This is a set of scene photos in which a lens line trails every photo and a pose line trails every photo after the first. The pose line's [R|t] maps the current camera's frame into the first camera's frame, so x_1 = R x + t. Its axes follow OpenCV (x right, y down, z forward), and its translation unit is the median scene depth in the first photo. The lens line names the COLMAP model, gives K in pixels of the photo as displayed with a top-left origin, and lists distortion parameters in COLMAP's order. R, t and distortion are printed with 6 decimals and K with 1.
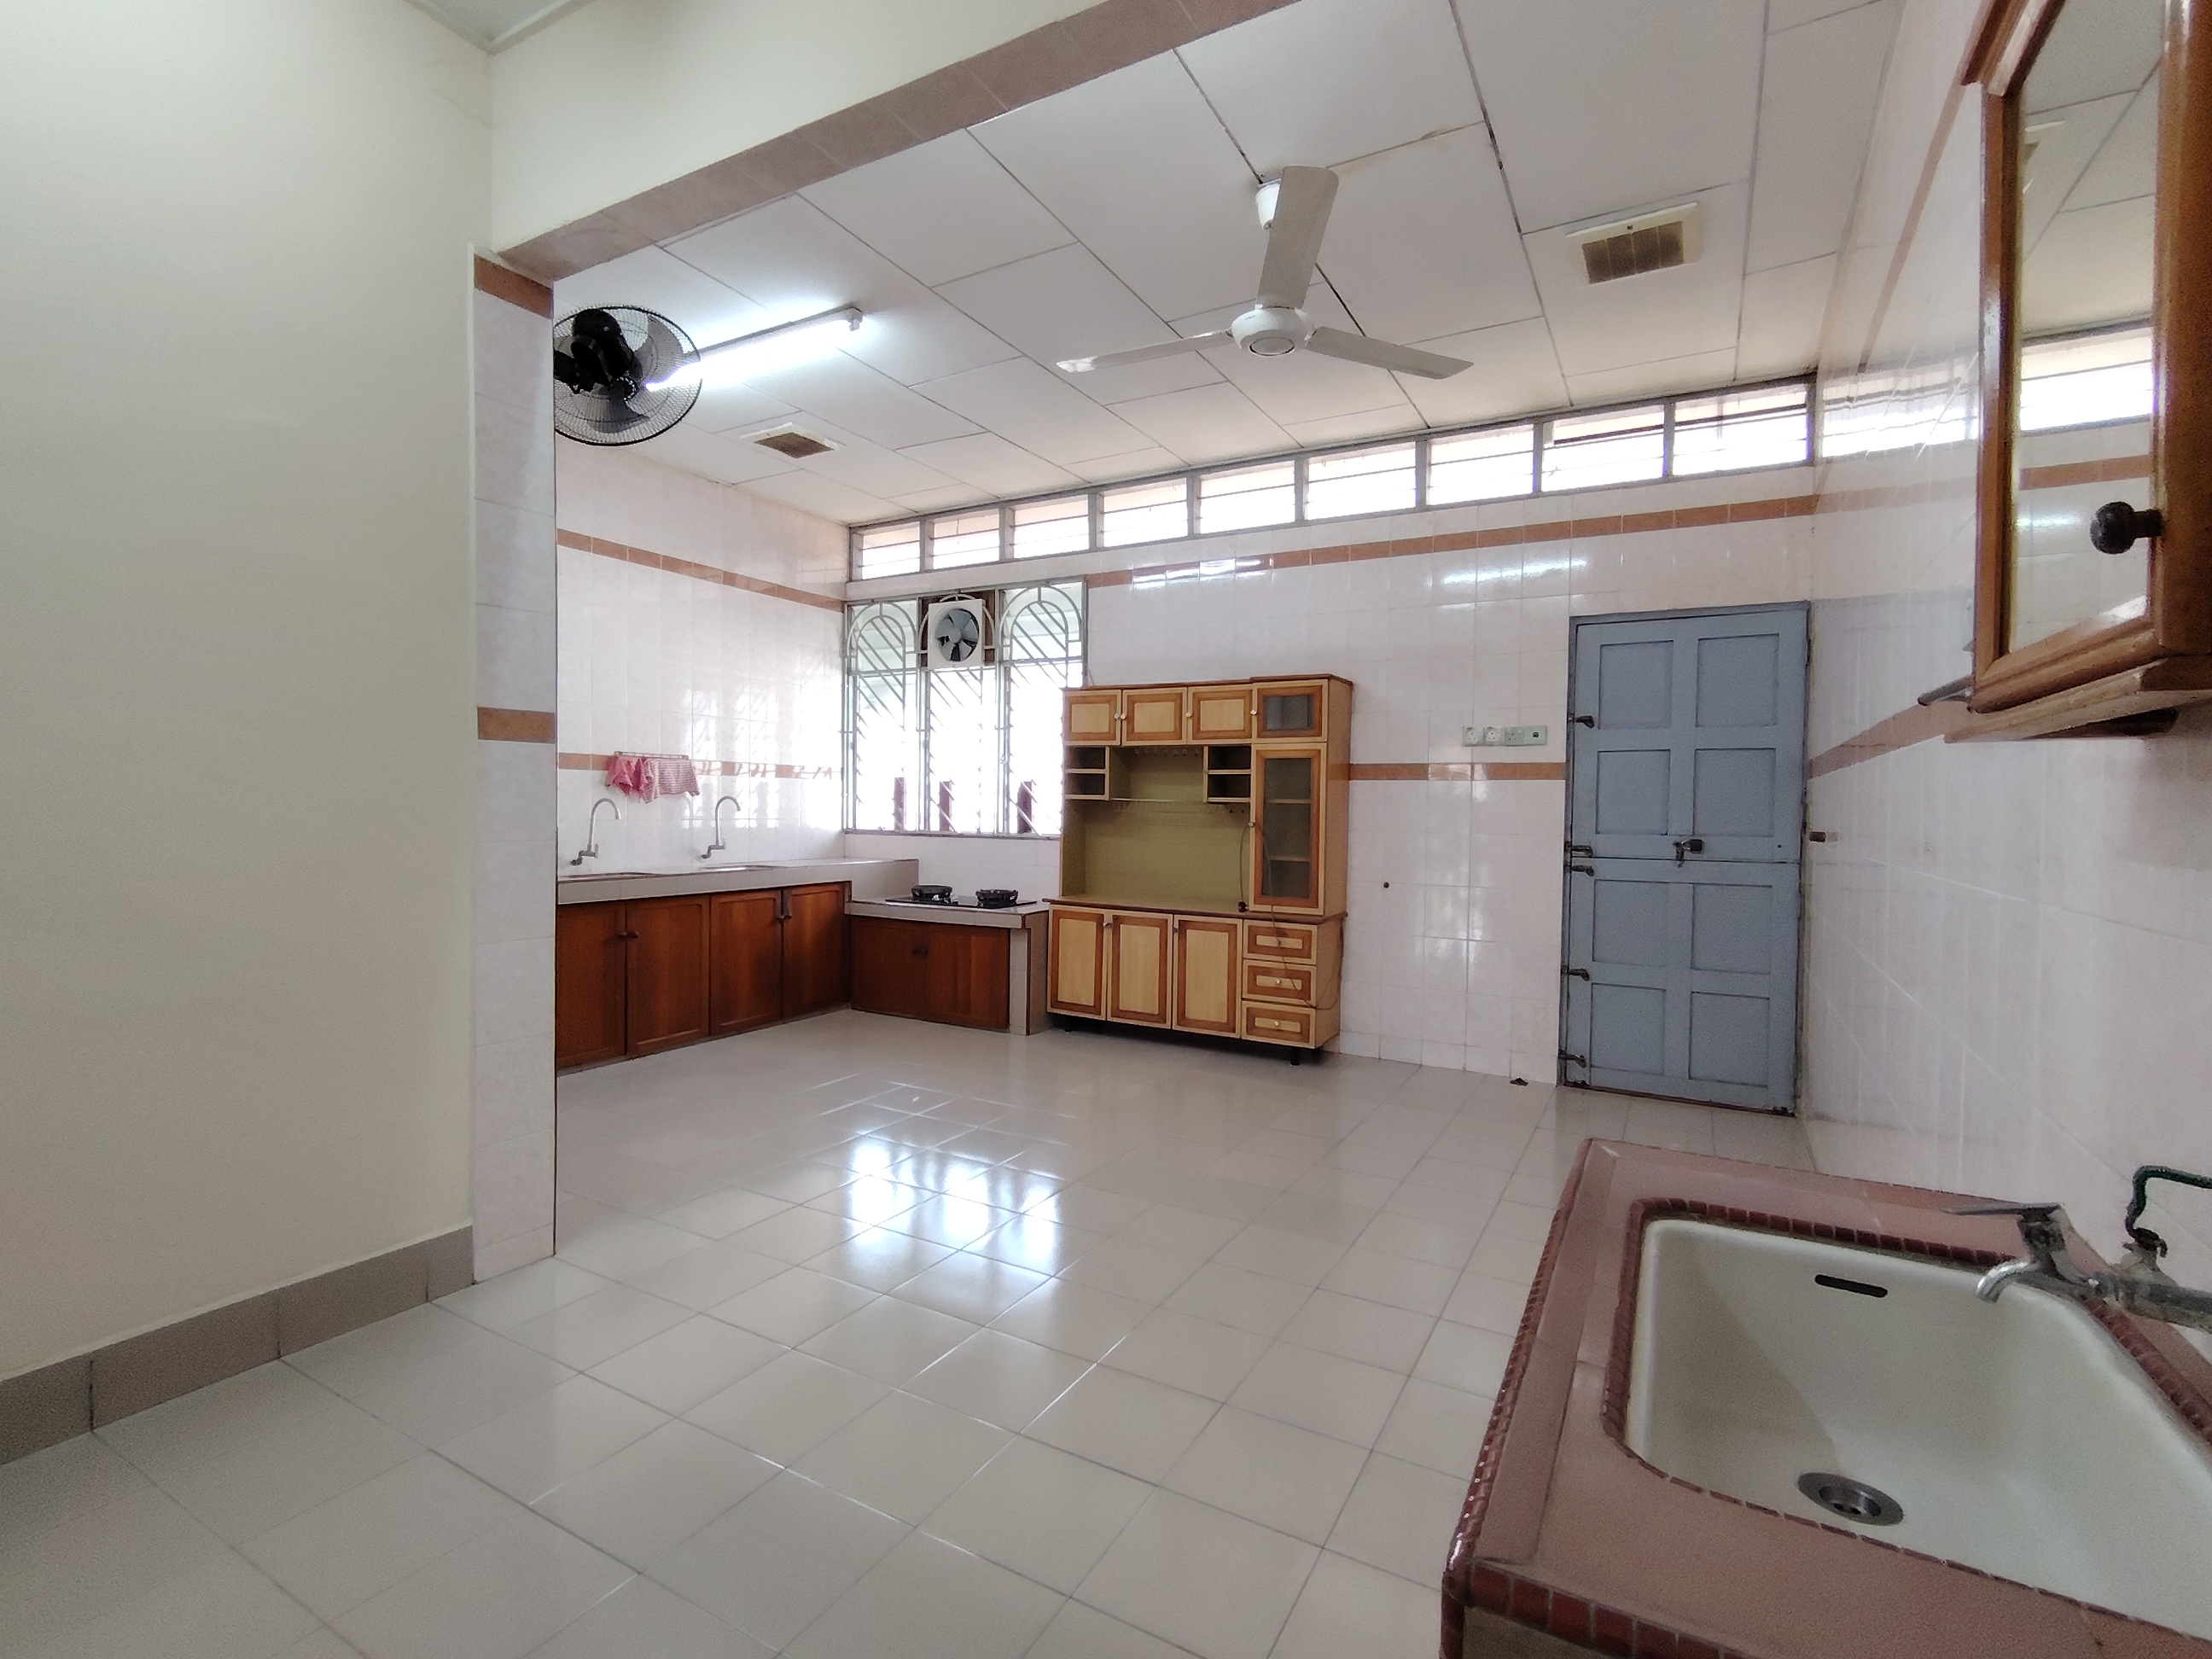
lens RADIAL K [[1032.2, 0, 1100.2], [0, 1032.2, 829.8], [0, 0, 1]] dist [-0.001951, 0.000002]
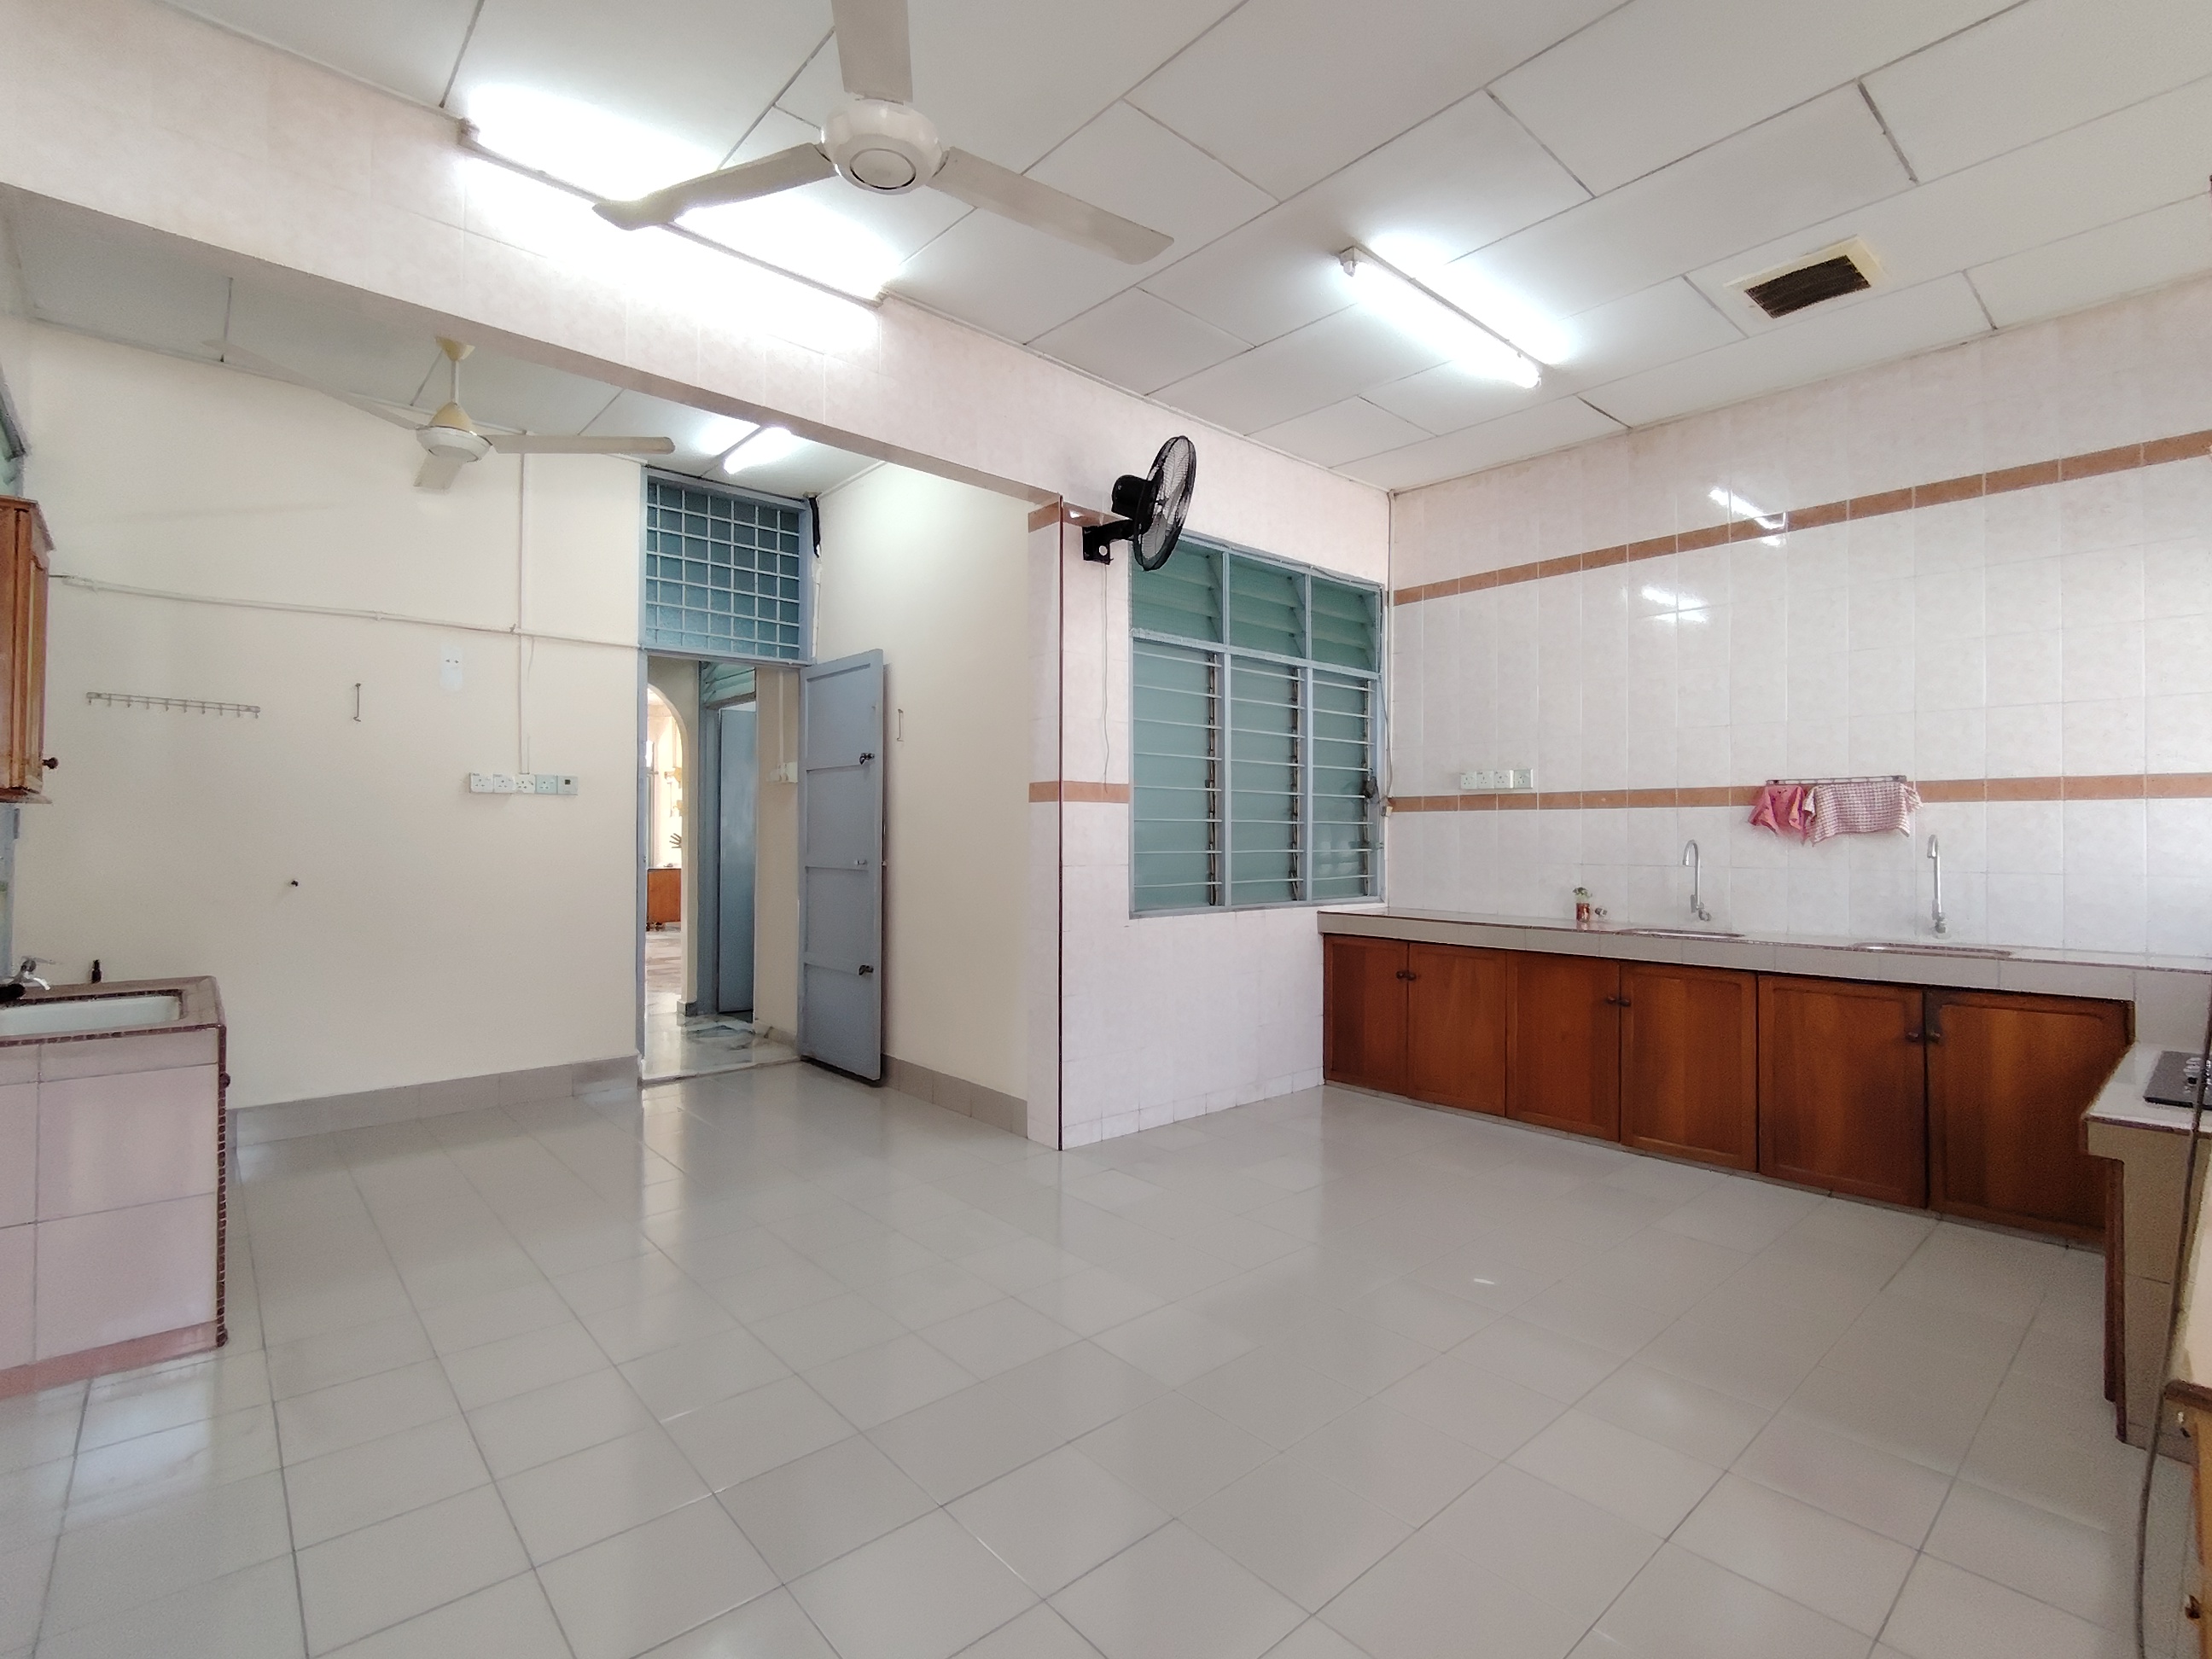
lens RADIAL K [[1032.2, 0, 1100.2], [0, 1032.2, 829.8], [0, 0, 1]] dist [-0.001951, 0.000002]
pose [[-0.323587, -0.019932, -0.945989, 0.433851], [-0.030191, 0.999487, -0.010732, -0.014797], [0.945717, 0.025088, -0.324022, 0.781903]]
